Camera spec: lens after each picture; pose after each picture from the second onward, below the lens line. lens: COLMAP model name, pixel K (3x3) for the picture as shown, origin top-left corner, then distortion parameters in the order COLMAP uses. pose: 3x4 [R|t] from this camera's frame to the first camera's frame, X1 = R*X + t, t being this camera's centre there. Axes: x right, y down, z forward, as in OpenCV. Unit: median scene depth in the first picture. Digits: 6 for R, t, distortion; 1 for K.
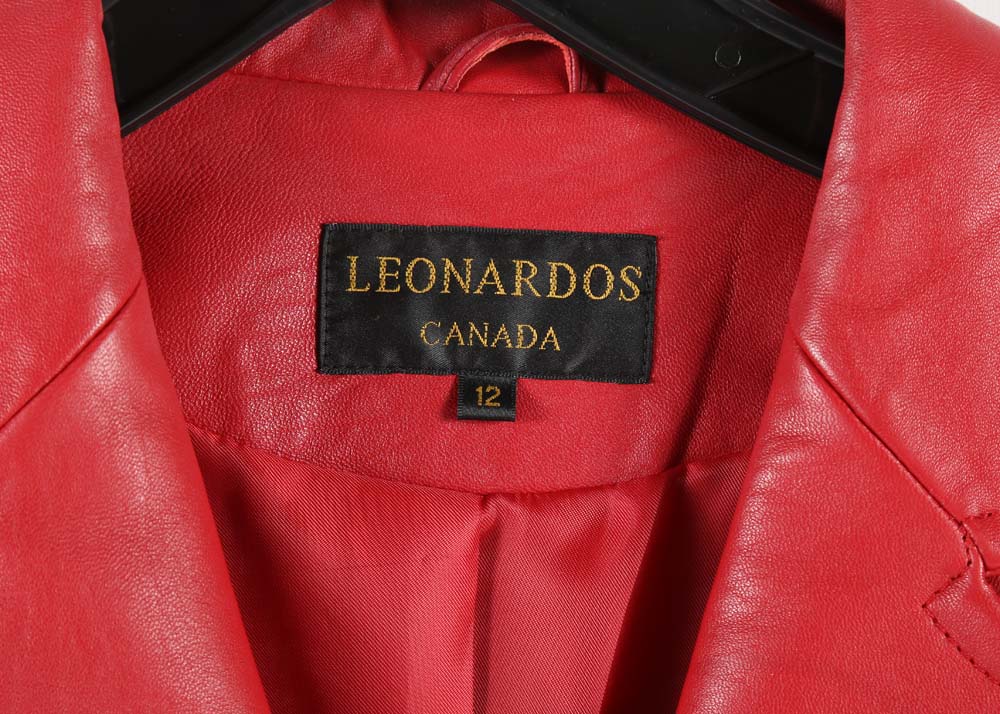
lens RADIAL K [[3152.4, 0, 501.2], [0, 3152.4, 354.5], [0, 0, 1]] dist [0.683784, 0.000000]
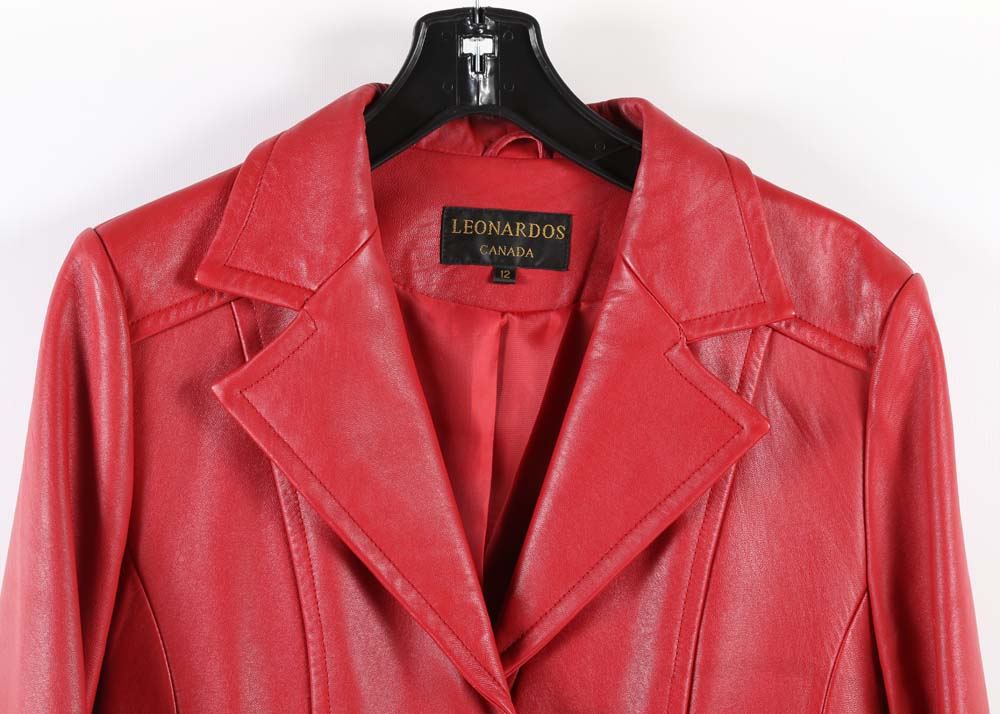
lens RADIAL K [[2704.0, 0, 493.9], [0, 2704.0, 364.2], [0, 0, 1]] dist [0.486326, 0.000000]
pose [[0.999665, 0.024228, -0.009089, 0.008754], [-0.024056, 0.999538, 0.018584, 0.046392], [0.009535, -0.018359, 0.999786, -1.247931]]
